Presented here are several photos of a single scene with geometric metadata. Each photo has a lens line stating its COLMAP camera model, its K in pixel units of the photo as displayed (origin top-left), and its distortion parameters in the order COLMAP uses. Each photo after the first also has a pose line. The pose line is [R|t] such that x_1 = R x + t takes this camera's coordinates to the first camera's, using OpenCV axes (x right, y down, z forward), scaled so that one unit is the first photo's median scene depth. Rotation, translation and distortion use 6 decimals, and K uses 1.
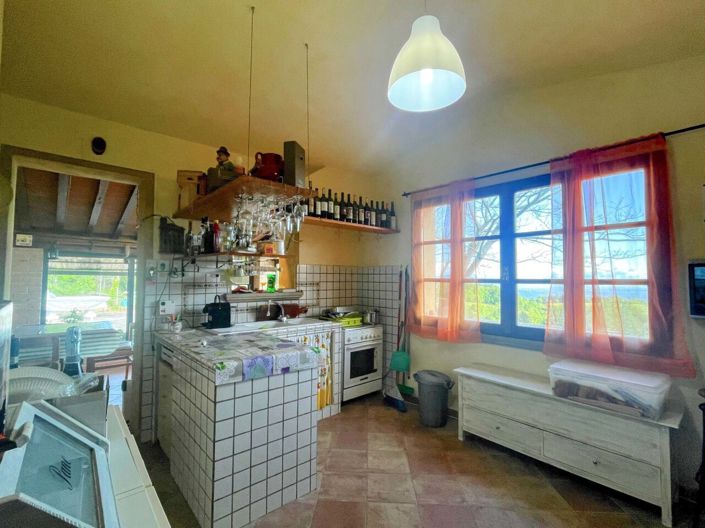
lens RADIAL K [[328.1, 0, 352.5], [0, 328.1, 264.0], [0, 0, 1]] dist [-0.000961, -0.000251]
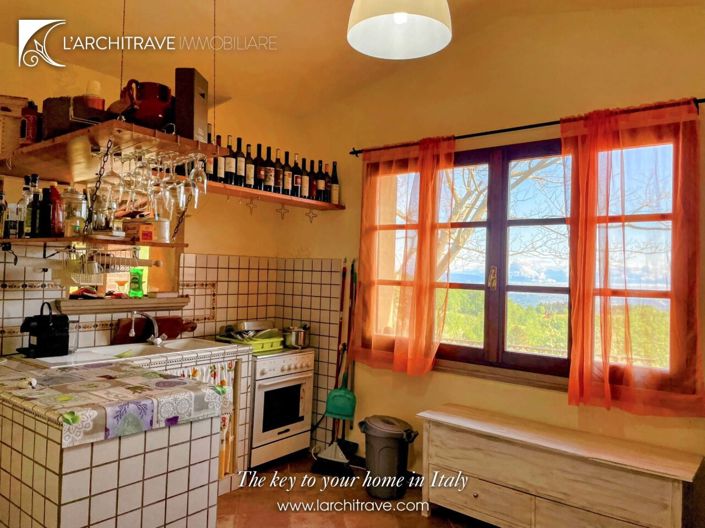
lens RADIAL K [[527.5, 0, 352.5], [0, 527.5, 264.0], [0, 0, 1]] dist [0.068523, -0.083225]
pose [[0.984202, 0.025803, 0.175157, -0.027798], [-0.030965, 0.999161, 0.026797, -0.018276], [-0.174319, -0.031798, 0.984176, -0.061059]]
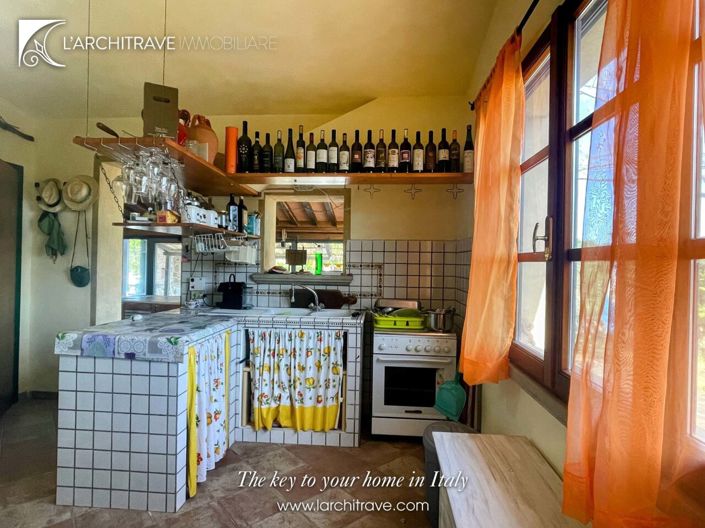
lens RADIAL K [[382.7, 0, 352.5], [0, 382.7, 264.0], [0, 0, 1]] dist [-0.004154, -0.000529]
pose [[0.692737, 0.004888, -0.721174, 0.572239], [0.016836, 0.999595, 0.022947, 0.044246], [0.720994, -0.028038, 0.692374, 0.459123]]
